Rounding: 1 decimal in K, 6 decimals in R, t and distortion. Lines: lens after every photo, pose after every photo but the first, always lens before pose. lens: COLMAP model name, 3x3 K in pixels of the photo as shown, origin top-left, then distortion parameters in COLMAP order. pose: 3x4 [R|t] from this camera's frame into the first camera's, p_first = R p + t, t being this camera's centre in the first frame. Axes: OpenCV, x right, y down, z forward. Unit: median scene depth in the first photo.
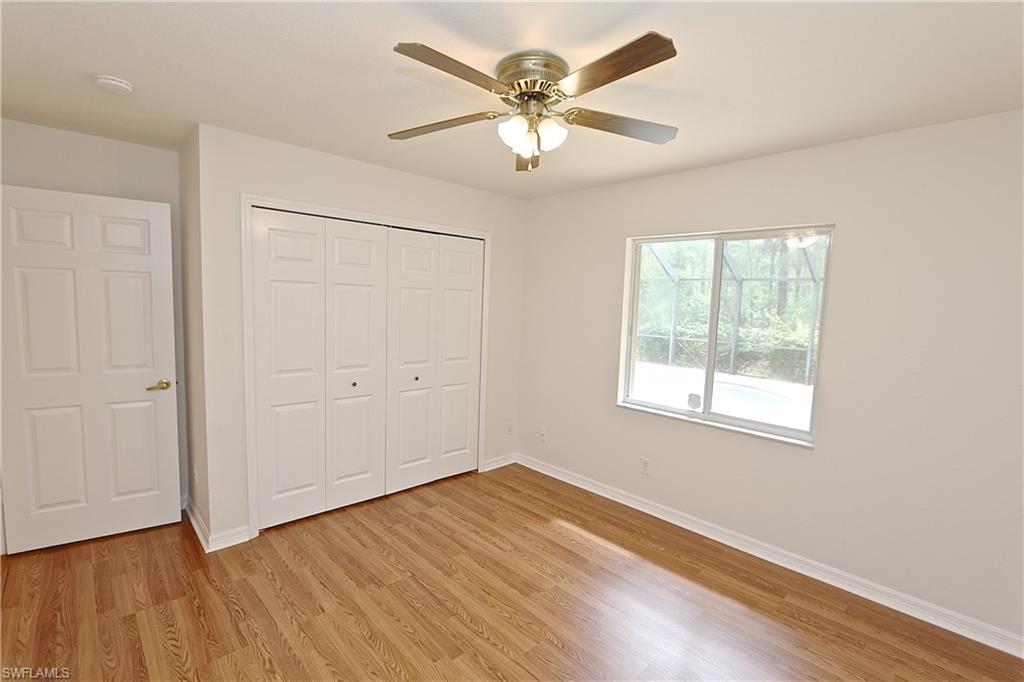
lens RADIAL K [[468.3, 0, 508.8], [0, 468.3, 339.6], [0, 0, 1]] dist [-0.023015, 0.004319]
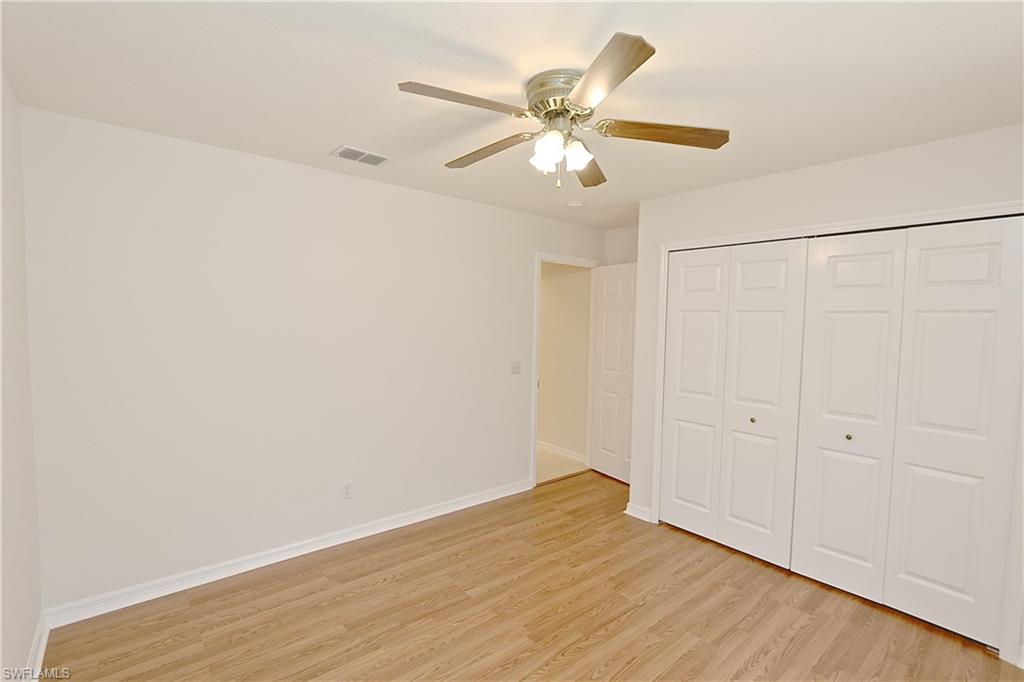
lens RADIAL K [[468.3, 0, 508.5], [0, 468.3, 344.9], [0, 0, 1]] dist [-0.023015, 0.004319]
pose [[-0.066053, 0.018453, -0.997646, 0.664645], [-0.103412, 0.994318, 0.025238, -0.027023], [0.992443, 0.104836, -0.063769, 0.634019]]
